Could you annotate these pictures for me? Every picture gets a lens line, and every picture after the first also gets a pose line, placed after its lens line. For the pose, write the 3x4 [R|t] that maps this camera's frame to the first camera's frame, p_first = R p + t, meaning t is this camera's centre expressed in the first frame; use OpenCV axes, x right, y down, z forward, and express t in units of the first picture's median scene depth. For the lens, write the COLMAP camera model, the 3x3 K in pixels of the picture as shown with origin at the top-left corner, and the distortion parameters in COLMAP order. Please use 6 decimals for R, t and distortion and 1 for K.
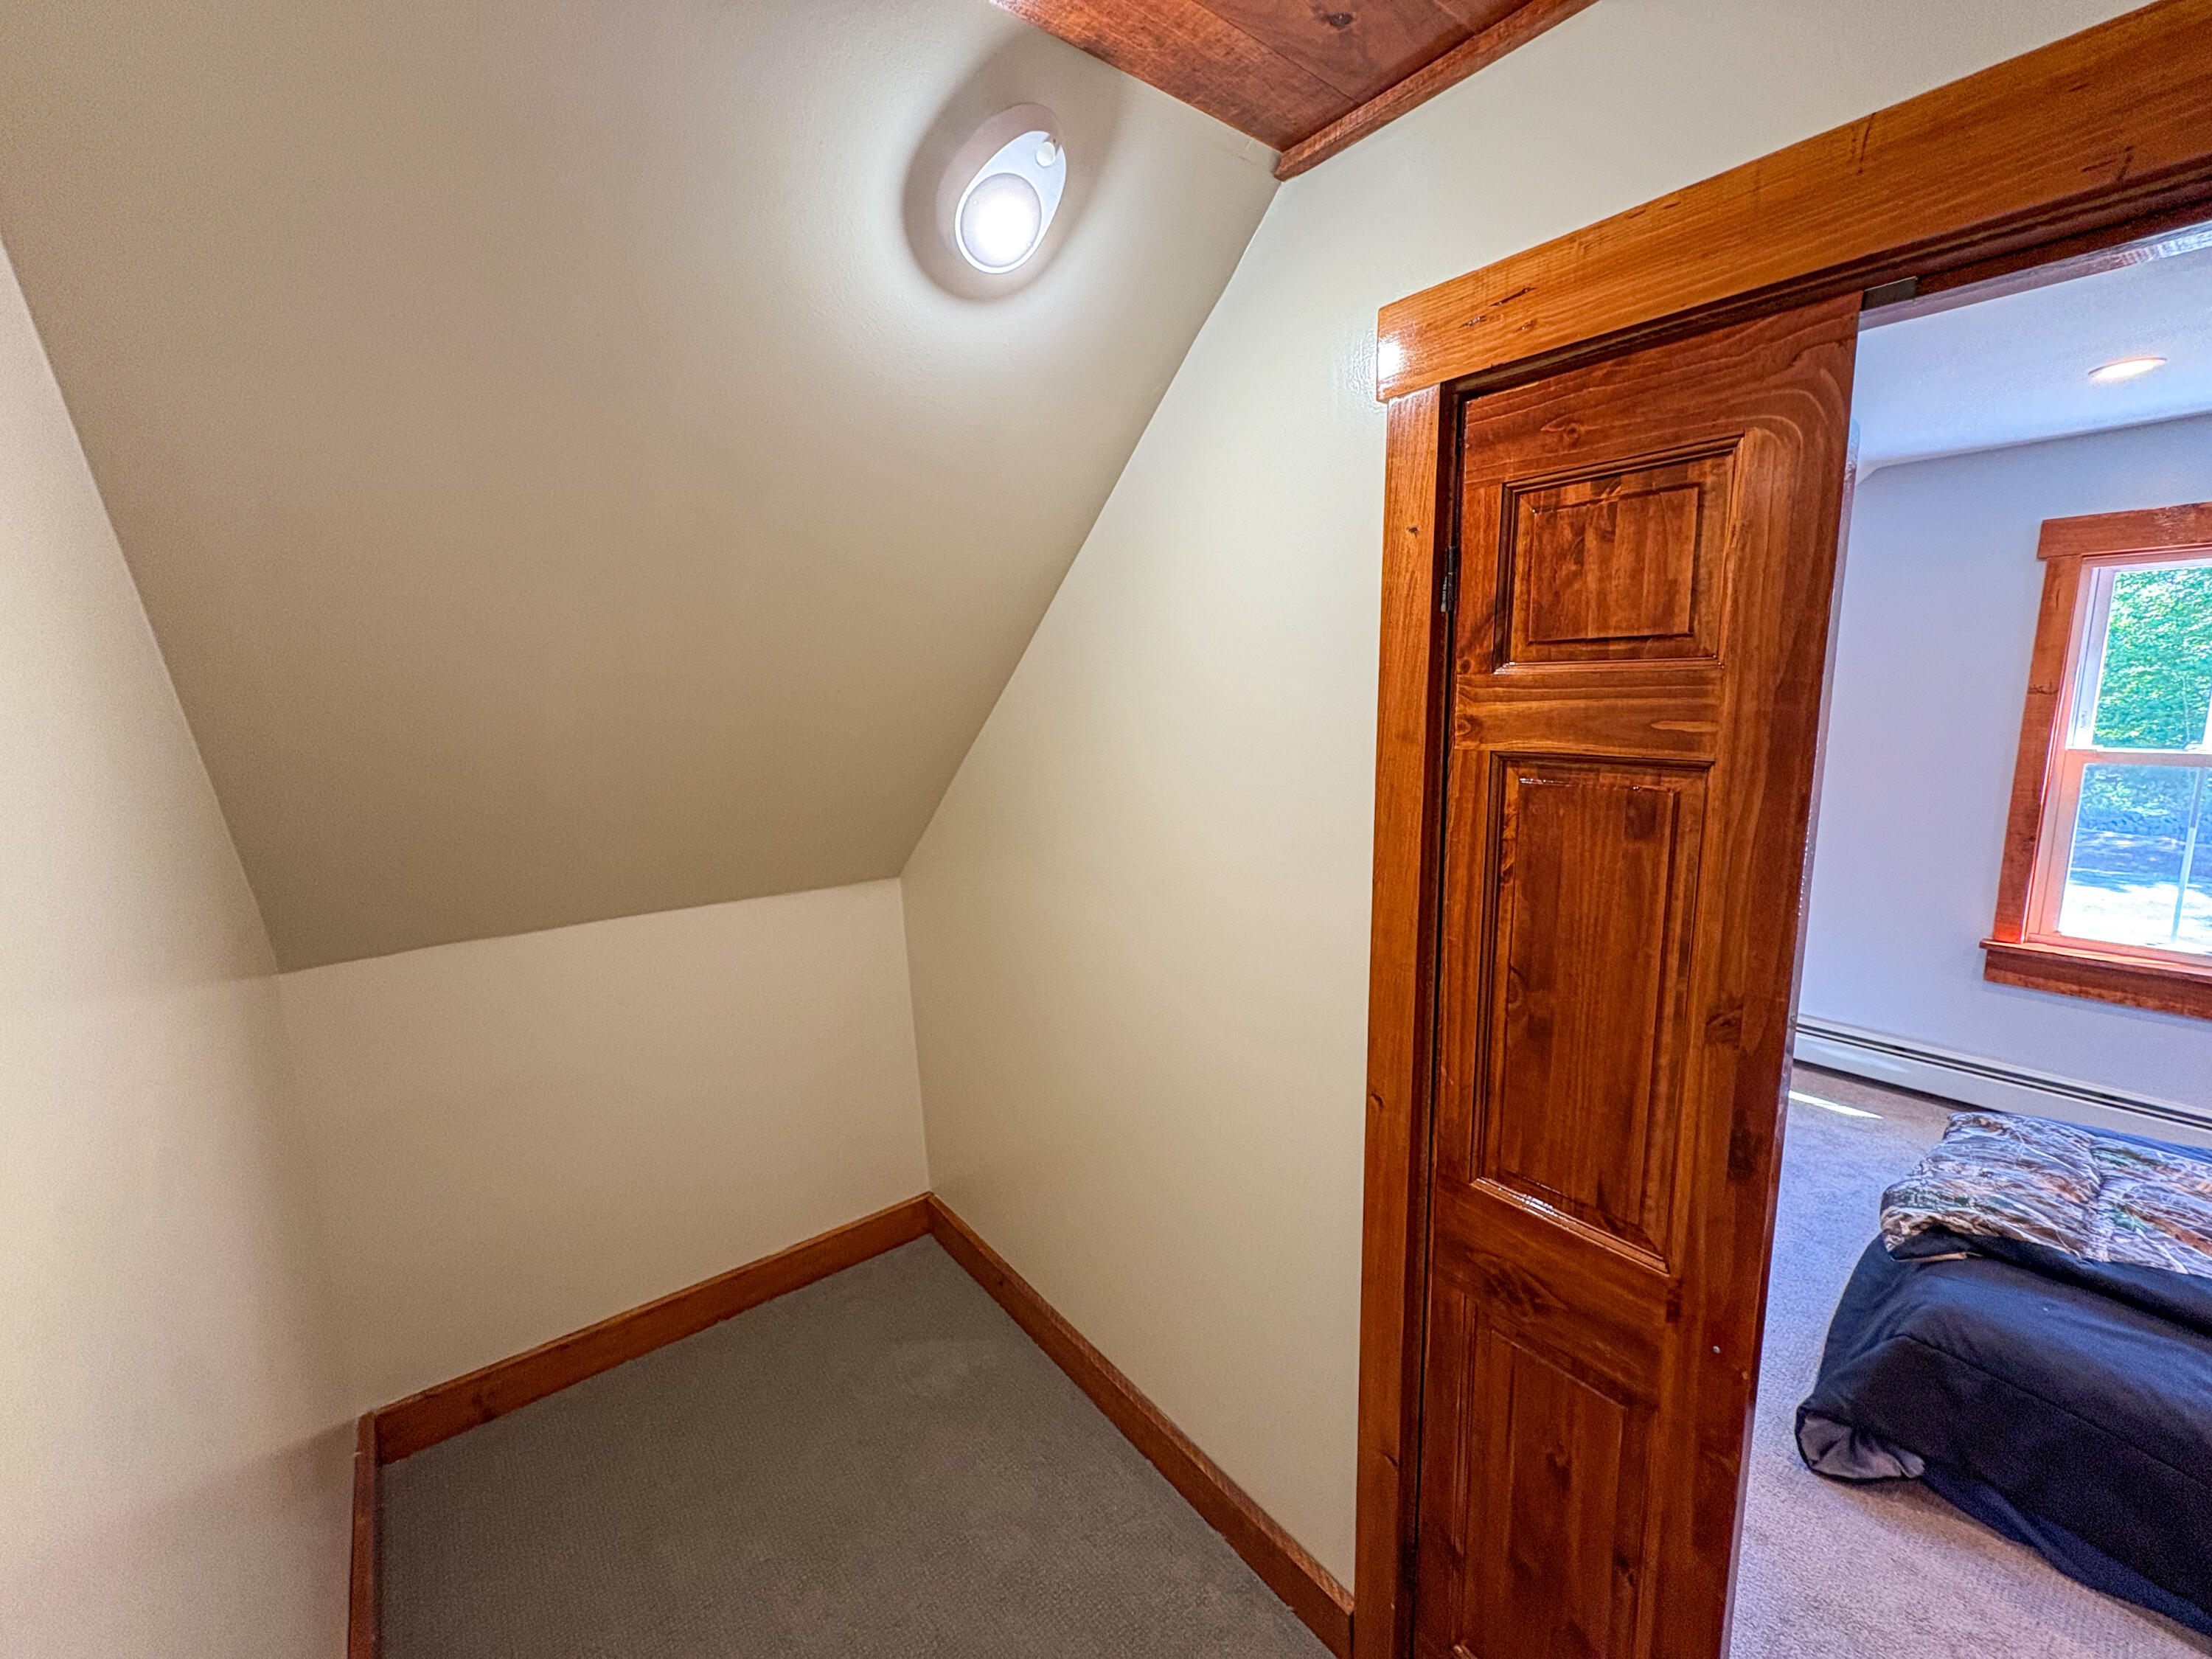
lens RADIAL K [[878.4, 0, 1095.6], [0, 878.4, 824.1], [0, 0, 1]] dist [0.002621, -0.000619]
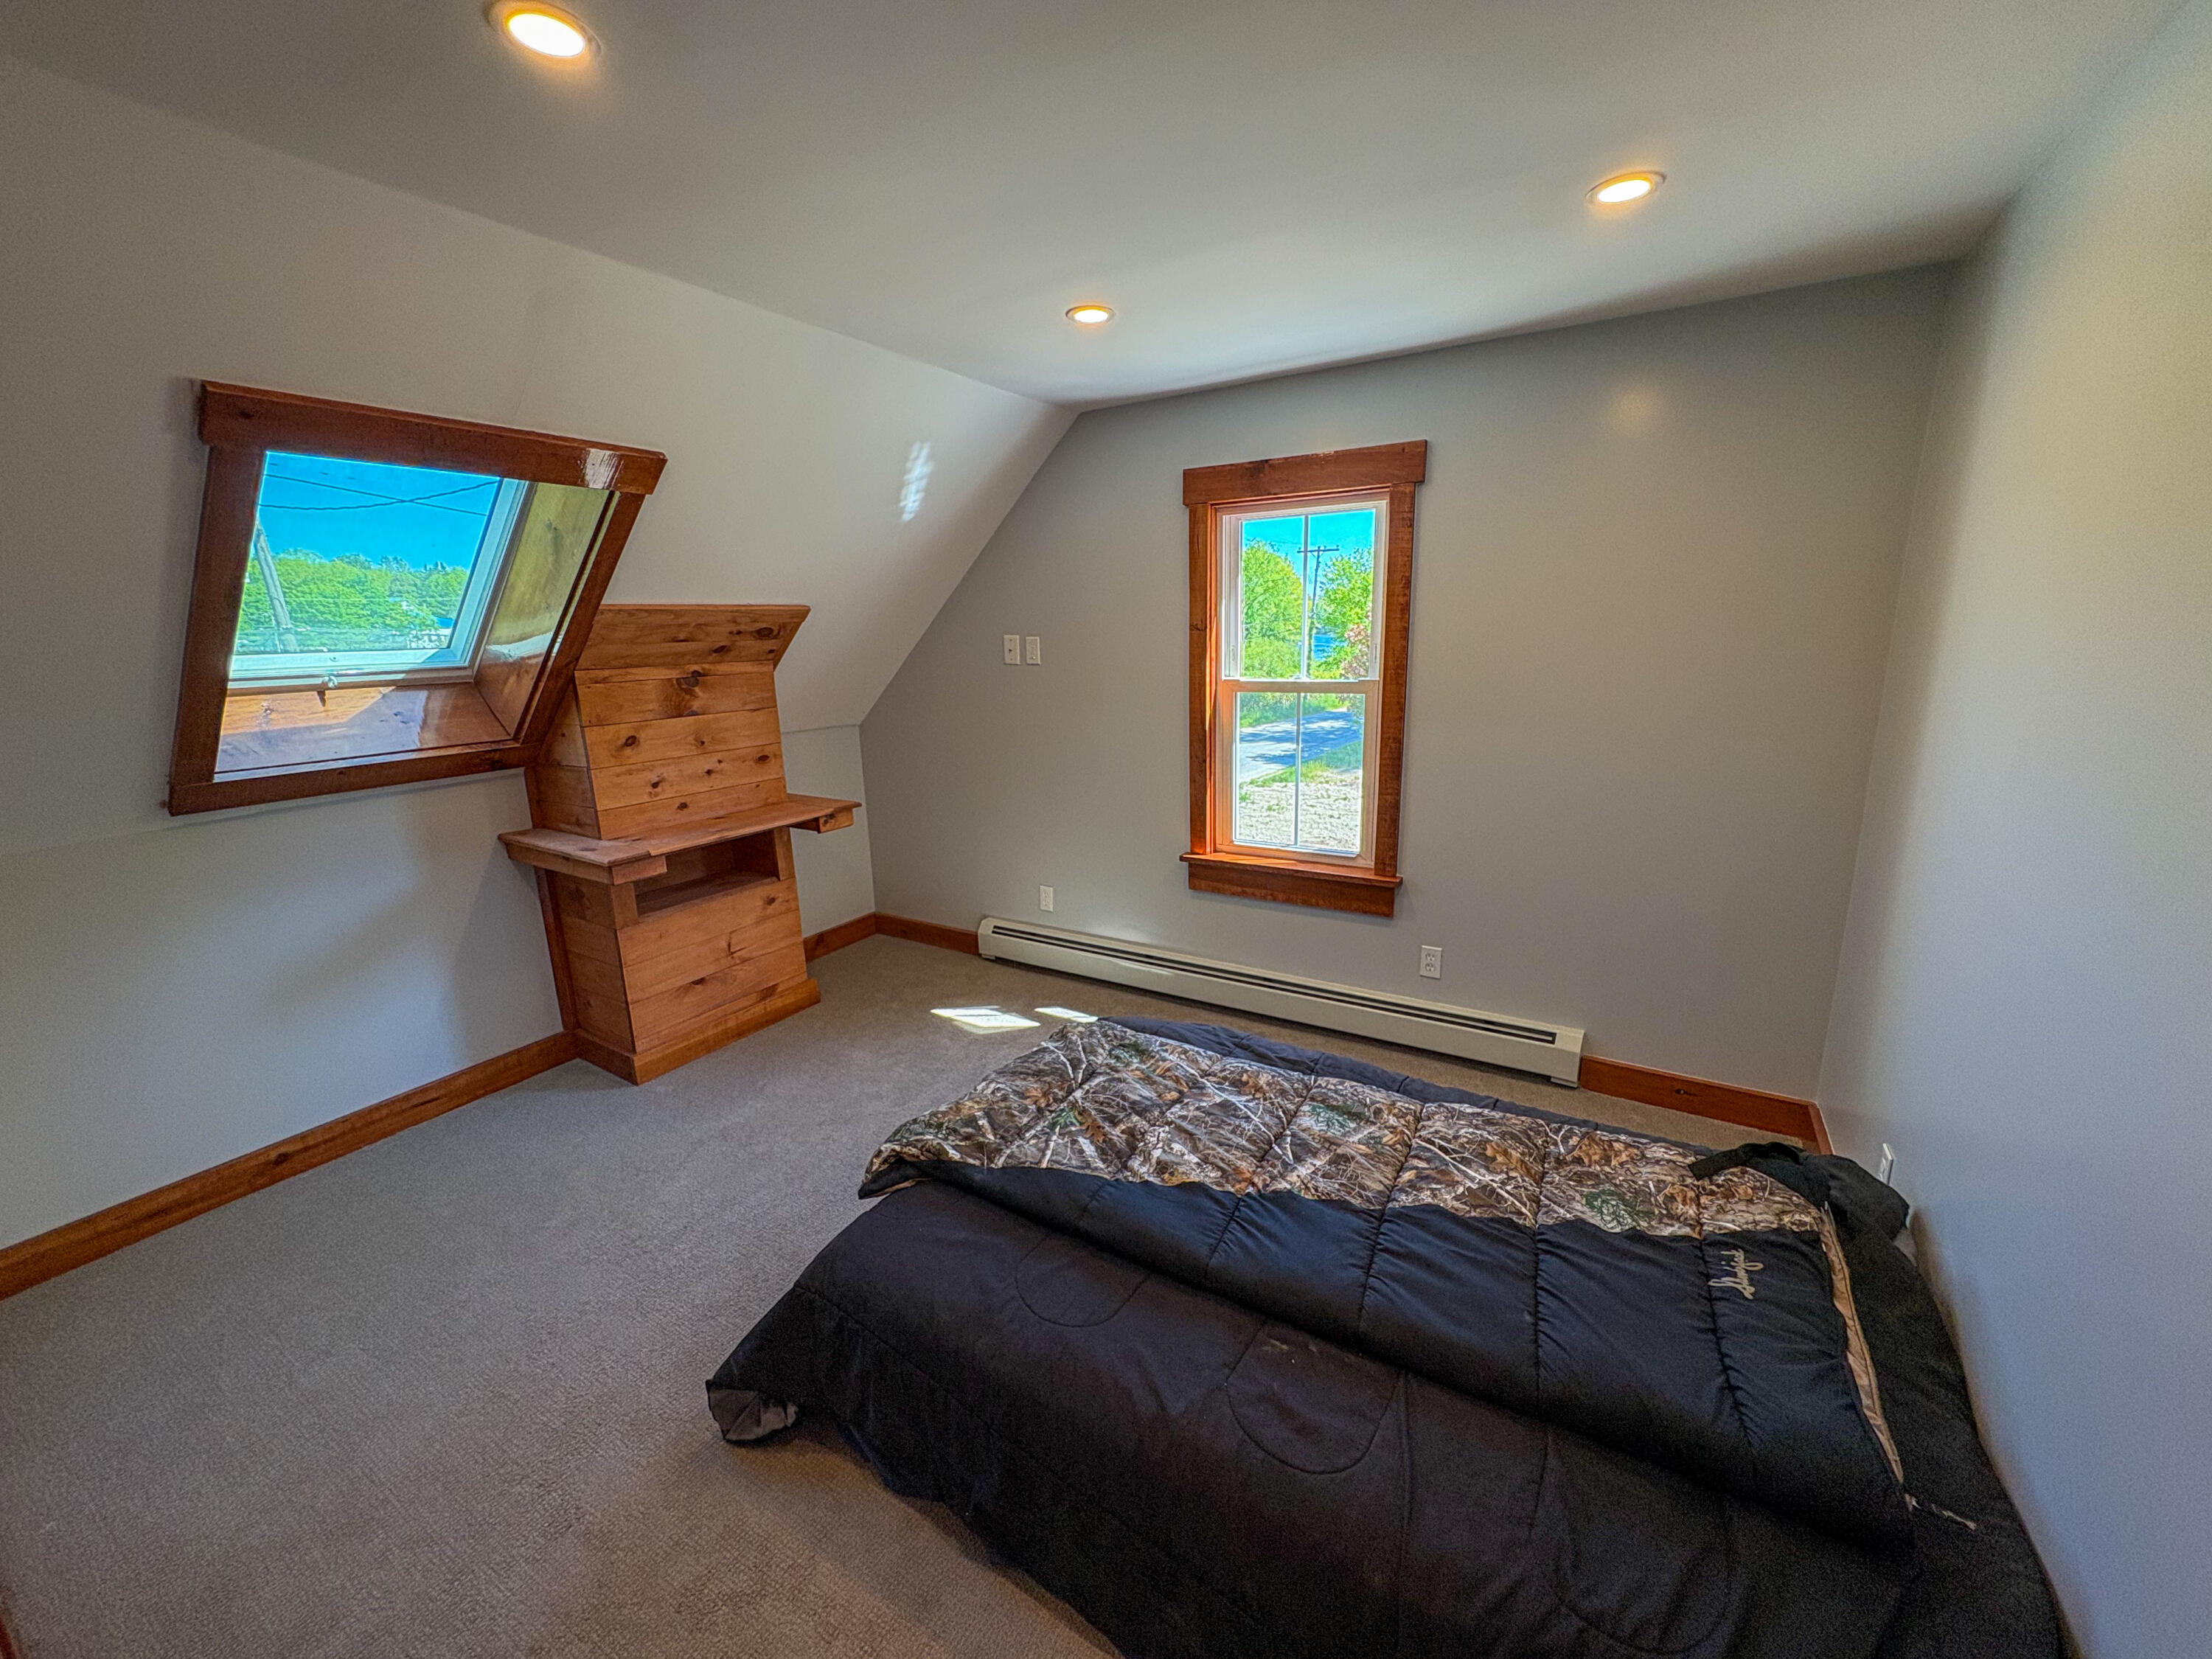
lens RADIAL K [[878.4, 0, 1109.7], [0, 878.4, 834.4], [0, 0, 1]] dist [0.002621, -0.000619]
pose [[0.934526, -0.083901, 0.345863, 0.592384], [0.059217, 0.994925, 0.081349, 0.011610], [-0.350933, -0.055542, 0.934752, -0.009574]]
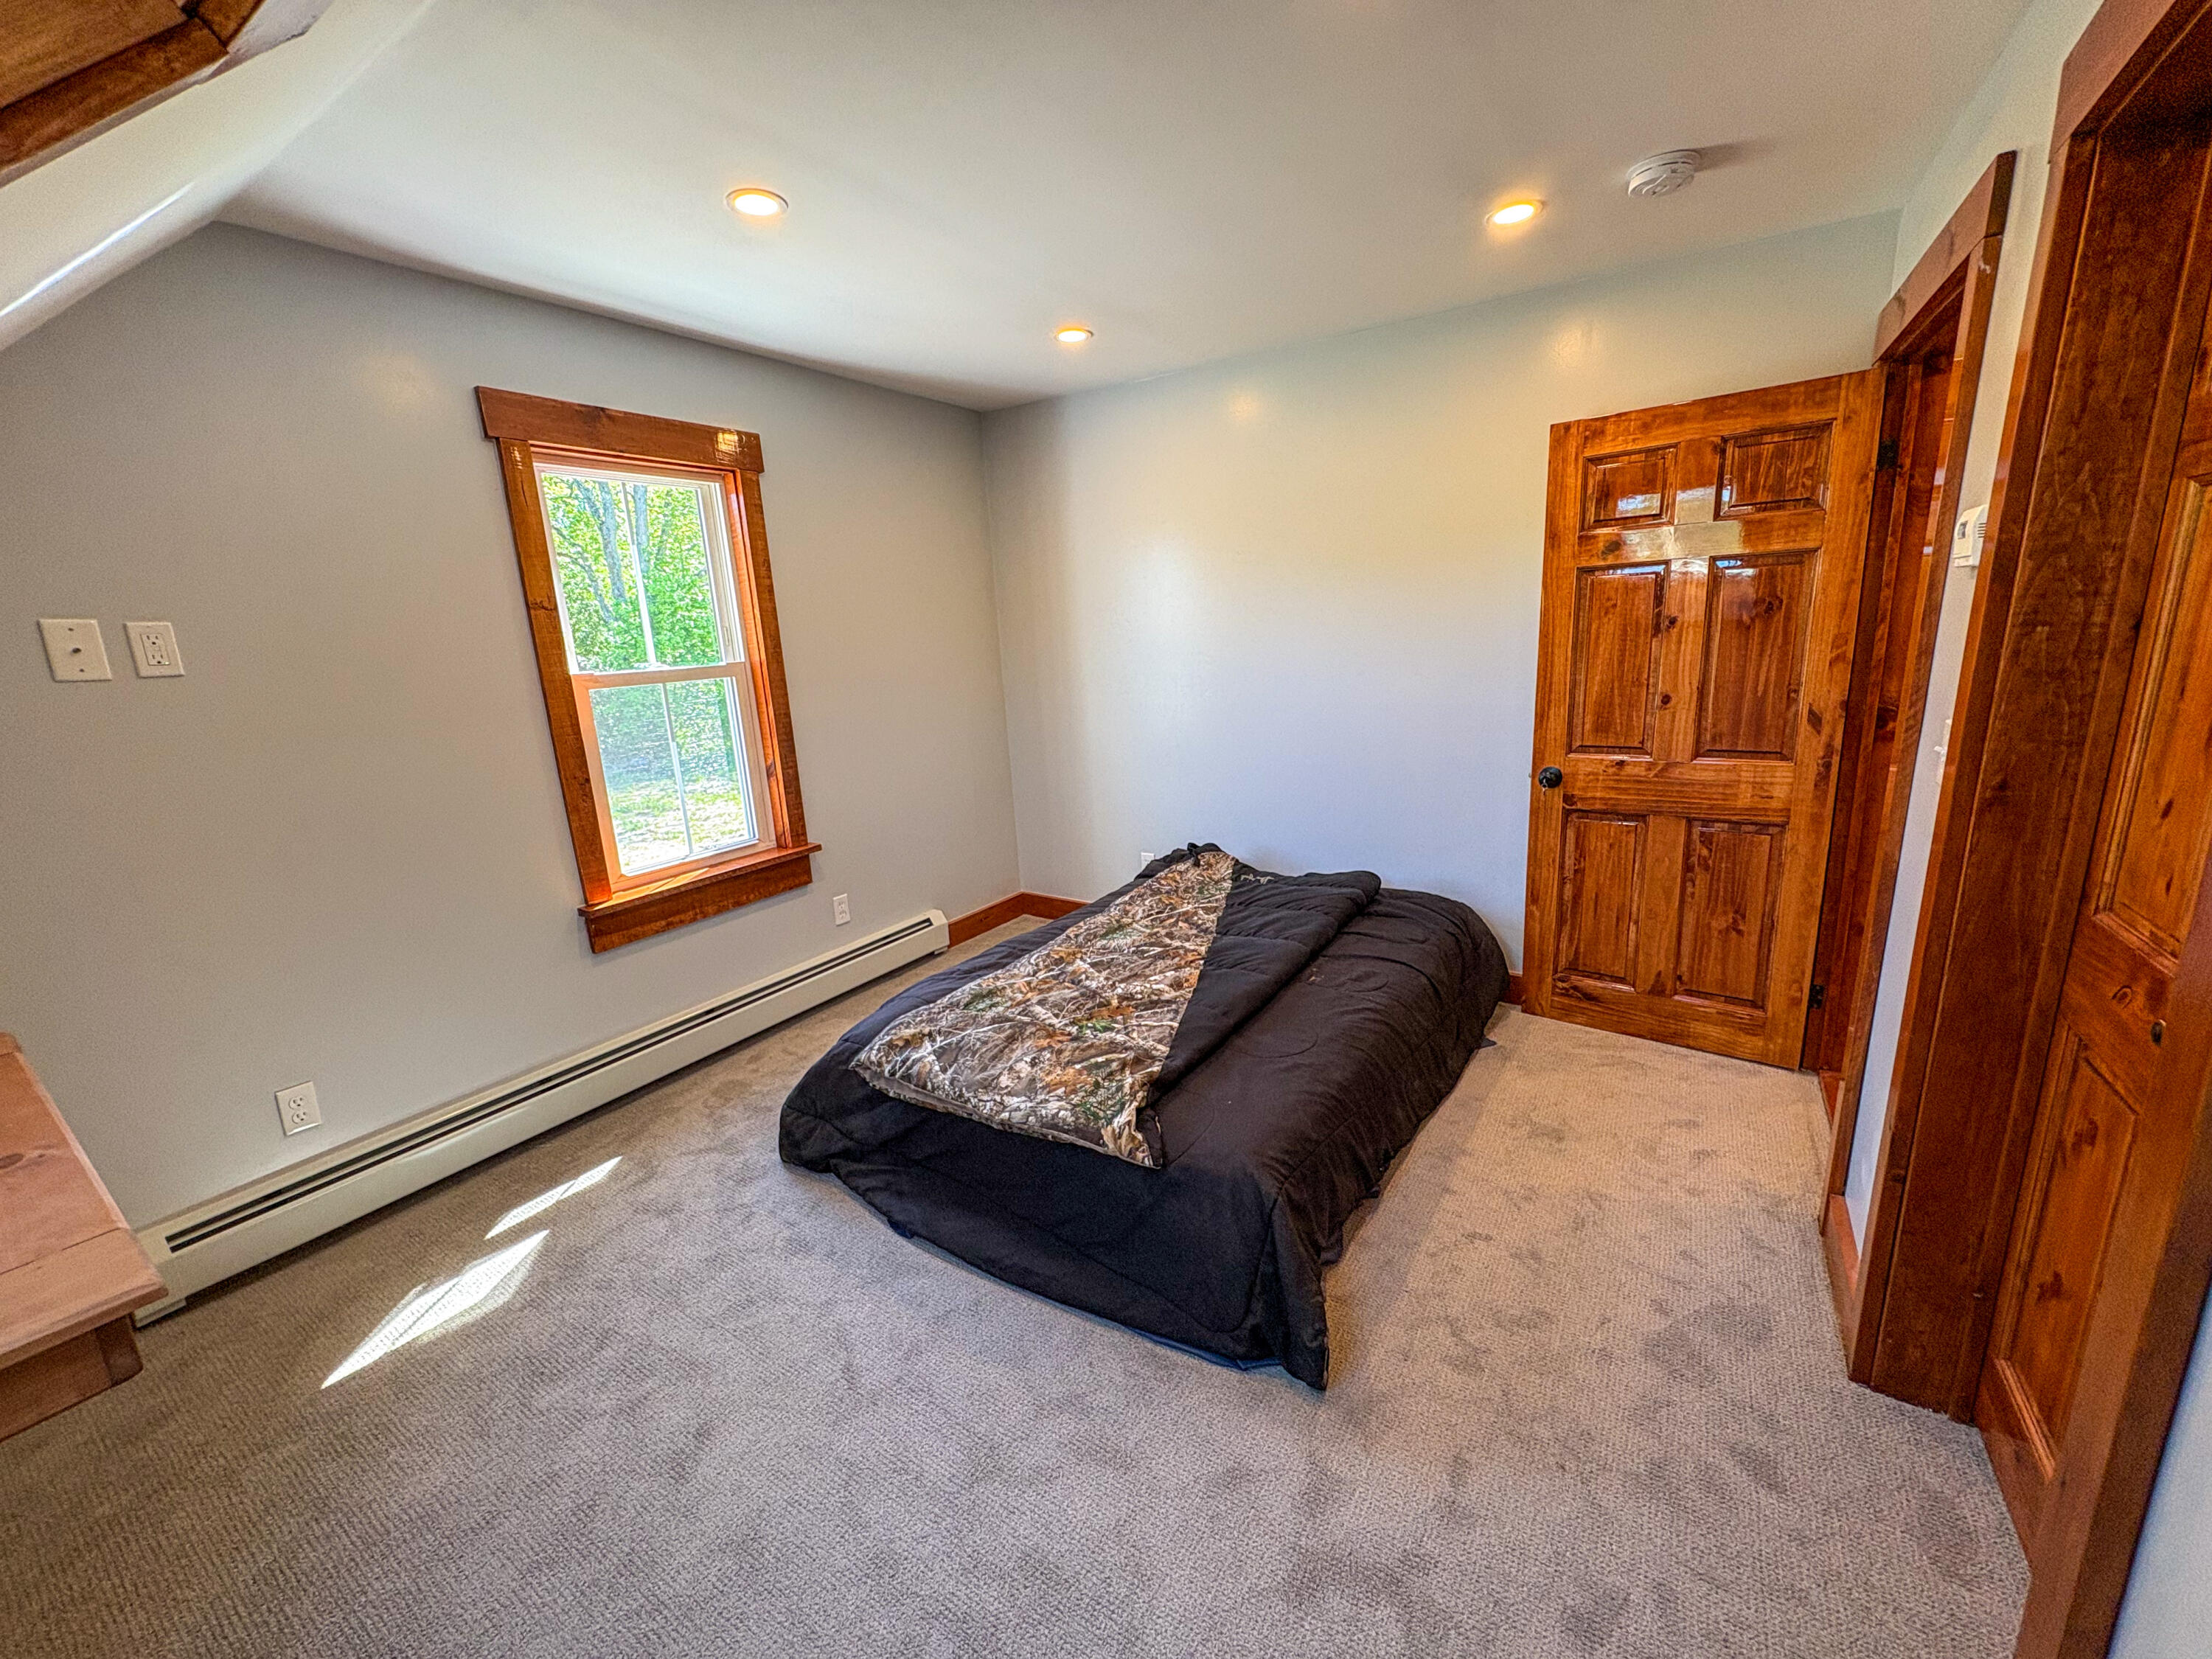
lens RADIAL K [[878.4, 0, 1107.9], [0, 878.4, 833.2], [0, 0, 1]] dist [0.002621, -0.000619]
pose [[-0.319509, -0.181894, 0.929962, 0.093412], [0.203339, 0.945381, 0.254771, -0.054150], [-0.925509, 0.270499, -0.265071, 0.822312]]
